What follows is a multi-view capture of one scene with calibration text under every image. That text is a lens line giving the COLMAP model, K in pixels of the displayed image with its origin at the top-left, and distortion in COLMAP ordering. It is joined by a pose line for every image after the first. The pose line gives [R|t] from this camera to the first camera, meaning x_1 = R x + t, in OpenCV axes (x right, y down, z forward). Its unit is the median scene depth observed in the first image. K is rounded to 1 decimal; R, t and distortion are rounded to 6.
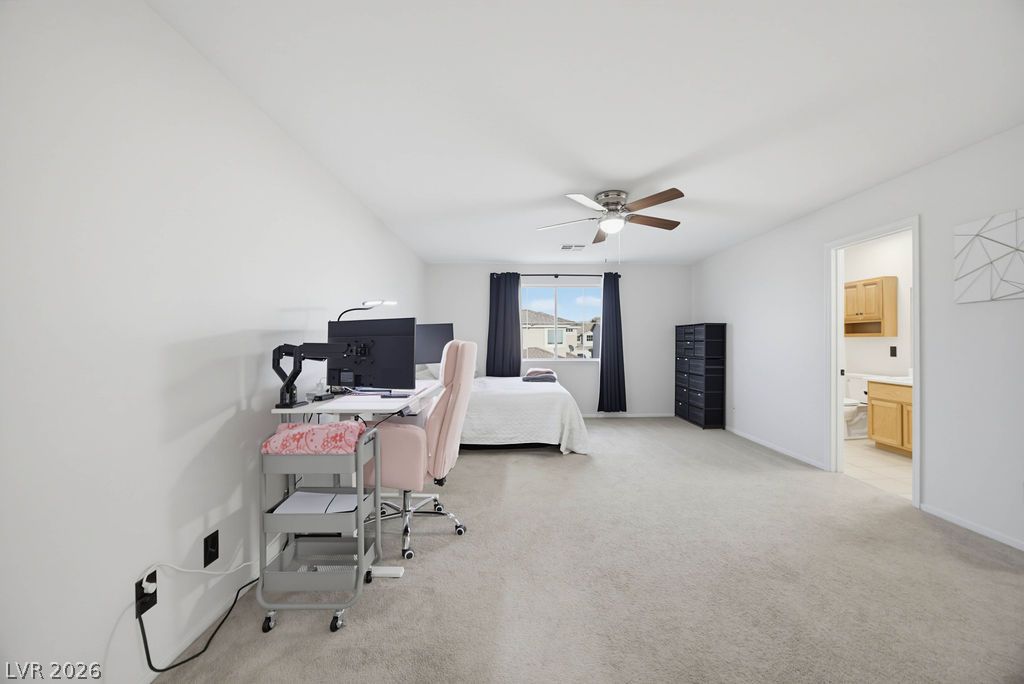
lens RADIAL K [[399.2, 0, 512.0], [0, 399.2, 342.0], [0, 0, 1]] dist [0.000011, 0.000172]
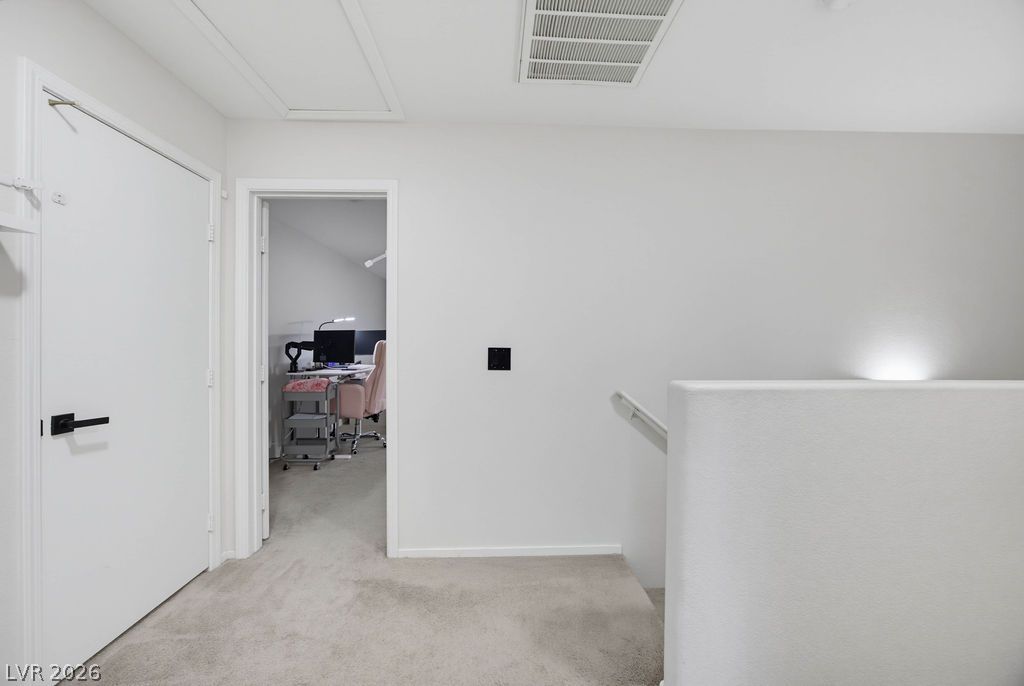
lens RADIAL K [[399.2, 0, 512.0], [0, 399.2, 343.0], [0, 0, 1]] dist [0.000011, 0.000172]
pose [[0.999473, 0.011383, 0.030395, 0.226551], [-0.011339, 0.999934, -0.001613, 0.001042], [-0.030411, 0.001268, 0.999537, -0.495680]]
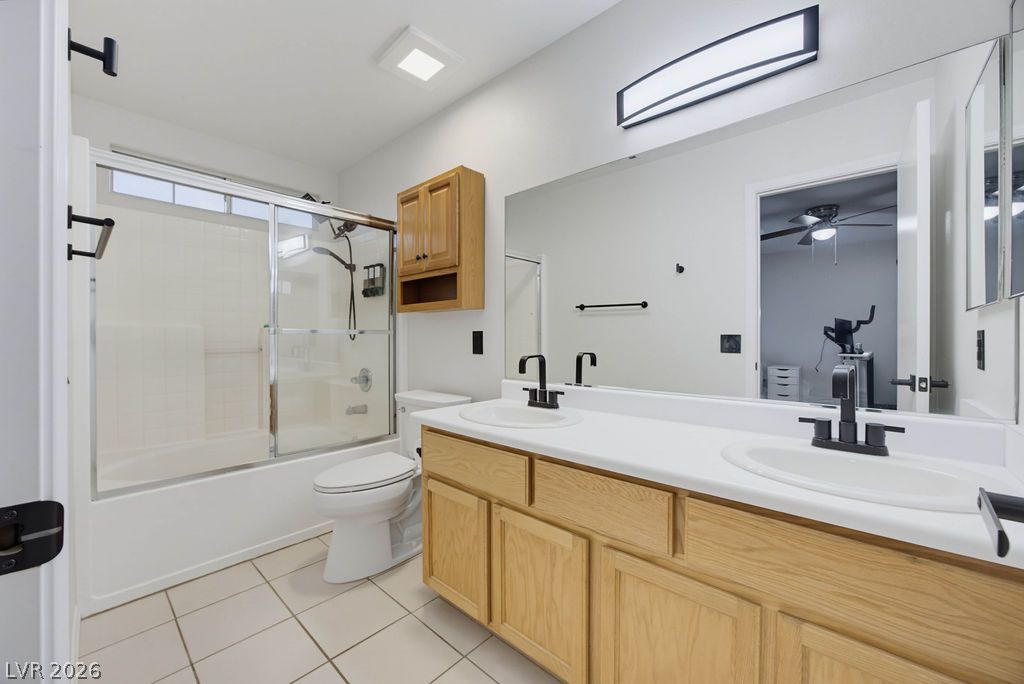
lens RADIAL K [[399.2, 0, 512.0], [0, 399.2, 342.0], [0, 0, 1]] dist [0.000011, 0.000172]
pose [[0.683649, -0.001127, 0.729810, 0.704283], [-0.006122, 0.999955, 0.007279, 0.020844], [-0.729785, -0.009444, 0.683611, 0.716416]]
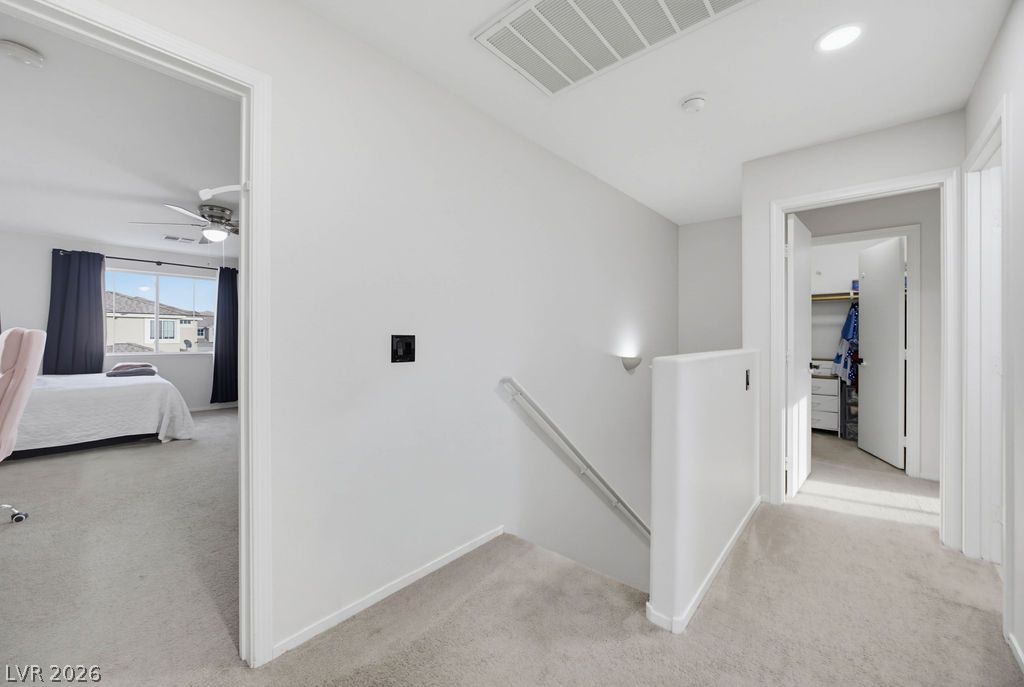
lens RADIAL K [[393.7, 0, 511.8], [0, 393.7, 334.3], [0, 0, 1]] dist [-0.009229, 0.000185]
pose [[0.671351, 0.011095, 0.741056, -0.015281], [-0.004742, 0.999932, -0.010675, 0.009749], [-0.741124, 0.003652, 0.671358, -0.341840]]
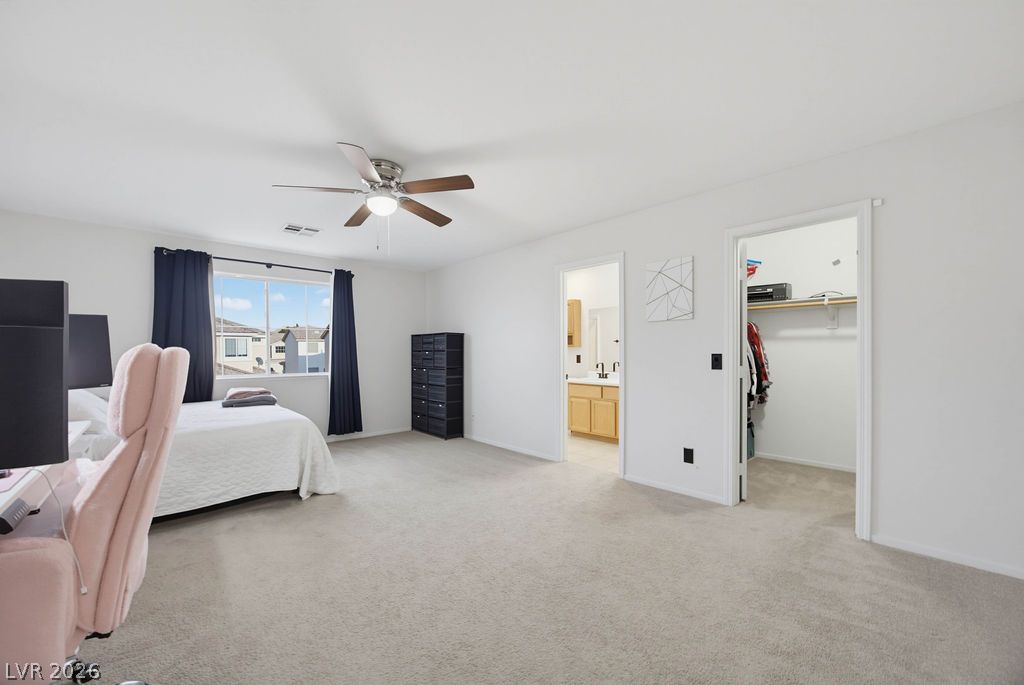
lens RADIAL K [[402.8, 0, 513.4], [0, 402.8, 359.0], [0, 0, 1]] dist [-0.009923, 0.000278]
pose [[0.749478, -0.010487, 0.661946, -0.072305], [0.002288, 0.999910, 0.013251, 0.006091], [-0.662025, -0.008417, 0.749434, 0.174879]]
